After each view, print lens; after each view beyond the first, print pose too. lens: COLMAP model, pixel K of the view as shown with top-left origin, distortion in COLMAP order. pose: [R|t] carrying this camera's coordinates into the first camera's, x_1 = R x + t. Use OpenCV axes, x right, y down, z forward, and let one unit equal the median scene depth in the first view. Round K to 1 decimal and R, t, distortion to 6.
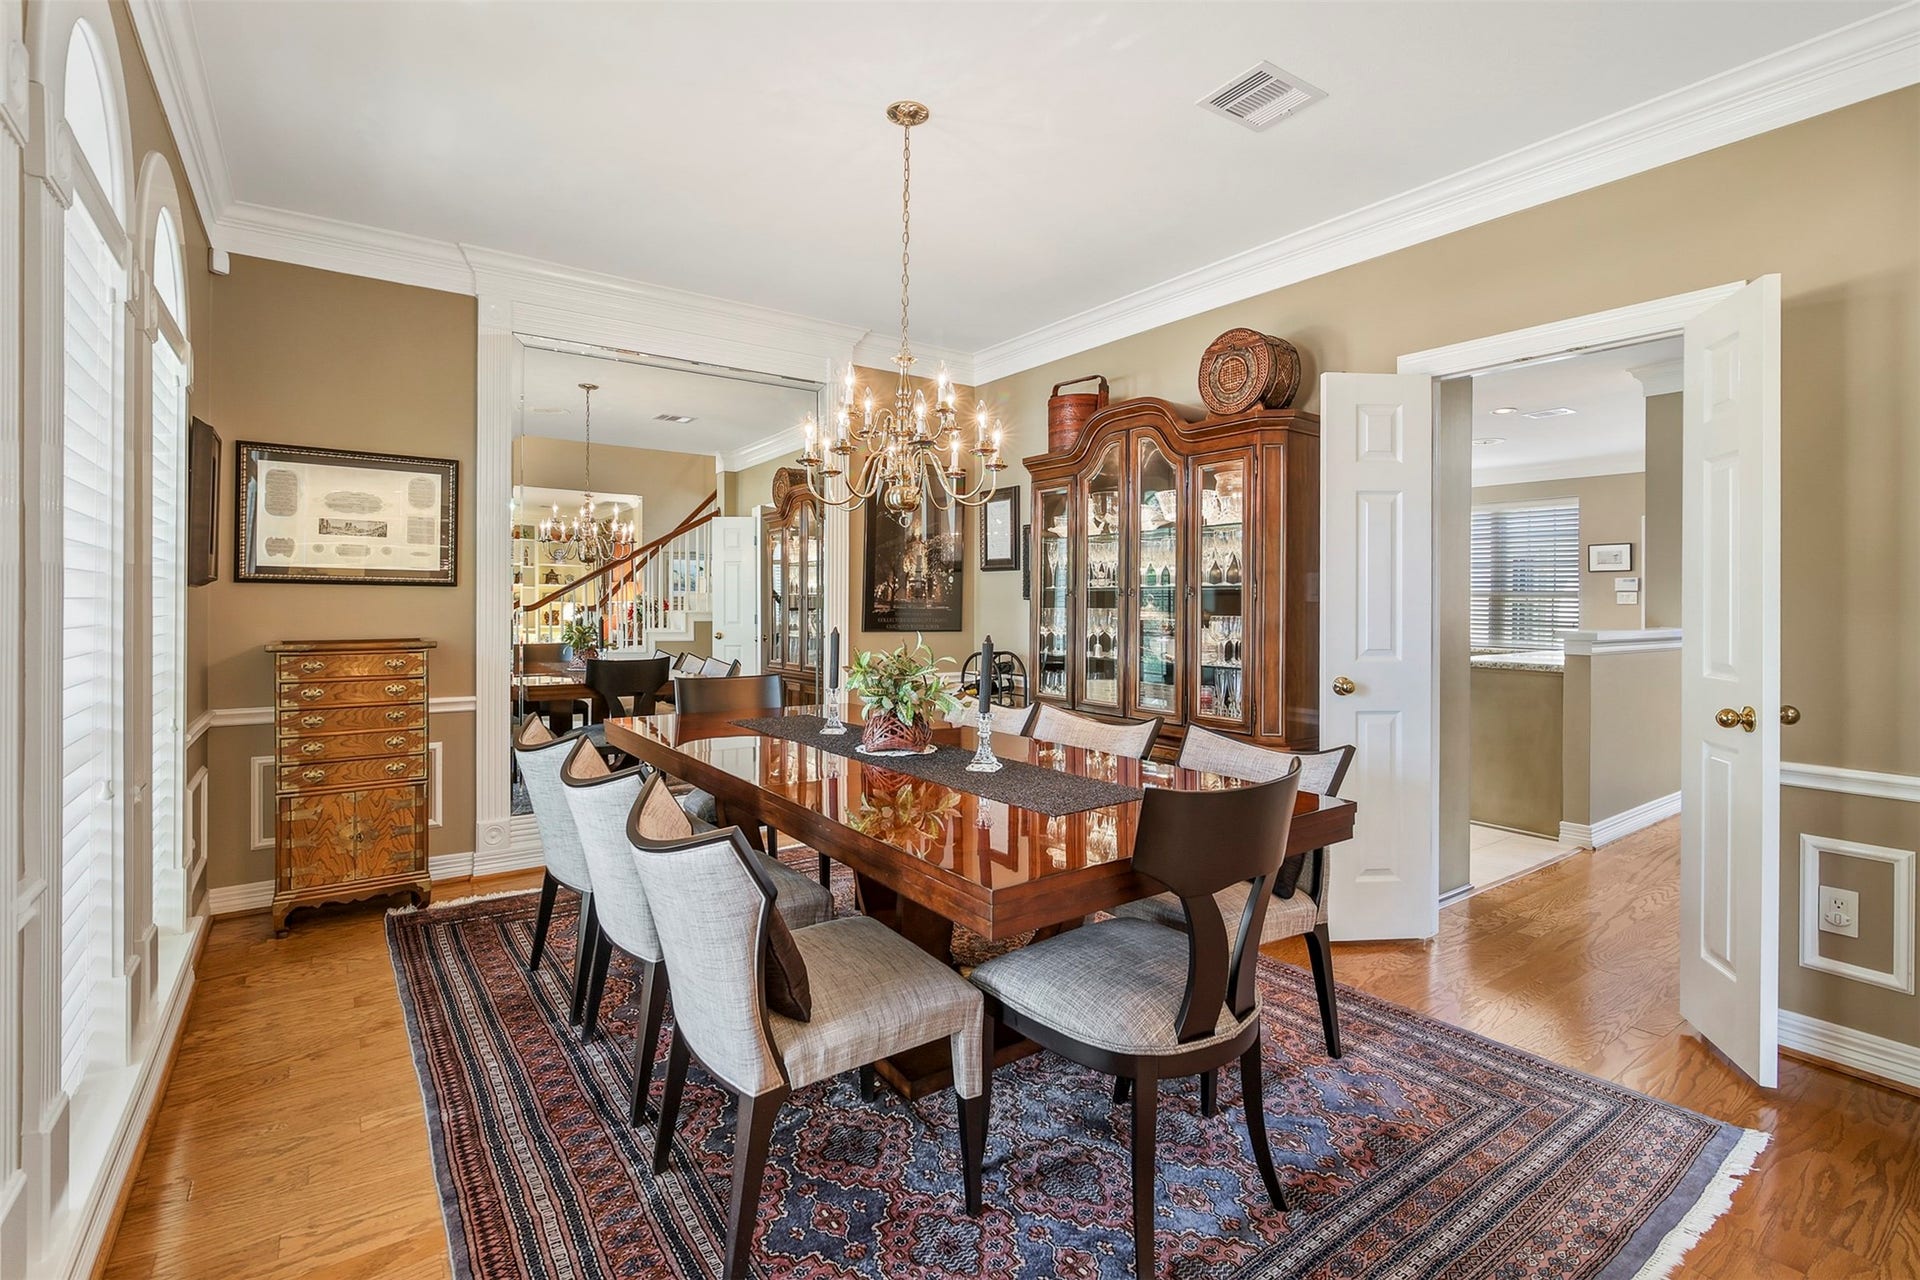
lens RADIAL K [[877.4, 0, 955.8], [0, 877.4, 625.0], [0, 0, 1]] dist [-0.002492, 0.000363]
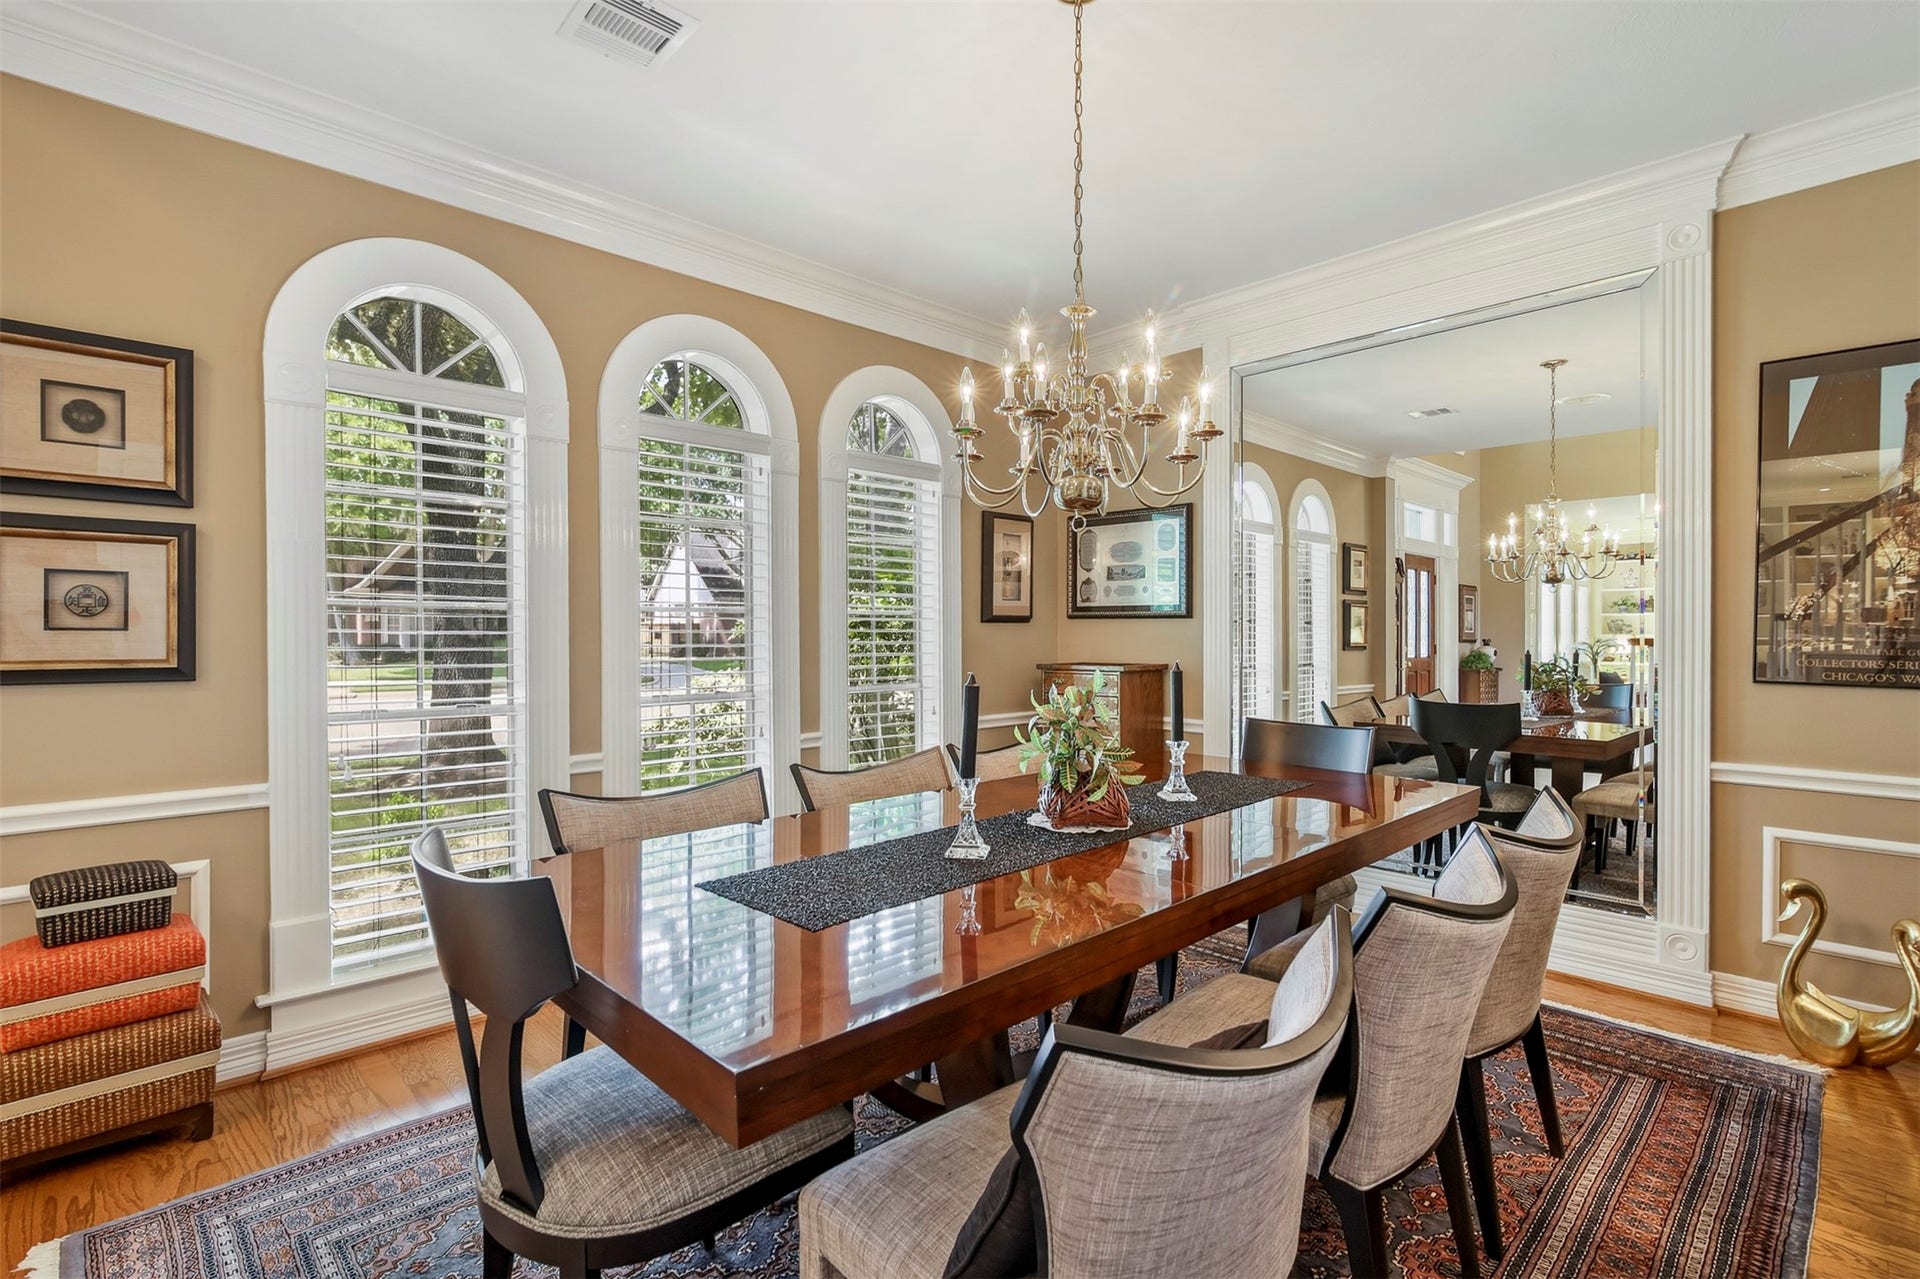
lens RADIAL K [[877.4, 0, 955.8], [0, 877.4, 624.5], [0, 0, 1]] dist [-0.002492, 0.000363]
pose [[0.146547, -0.024034, -0.988912, 0.482300], [-0.005020, 0.999674, -0.025040, -0.005261], [0.989191, 0.008634, 0.146379, 0.558309]]
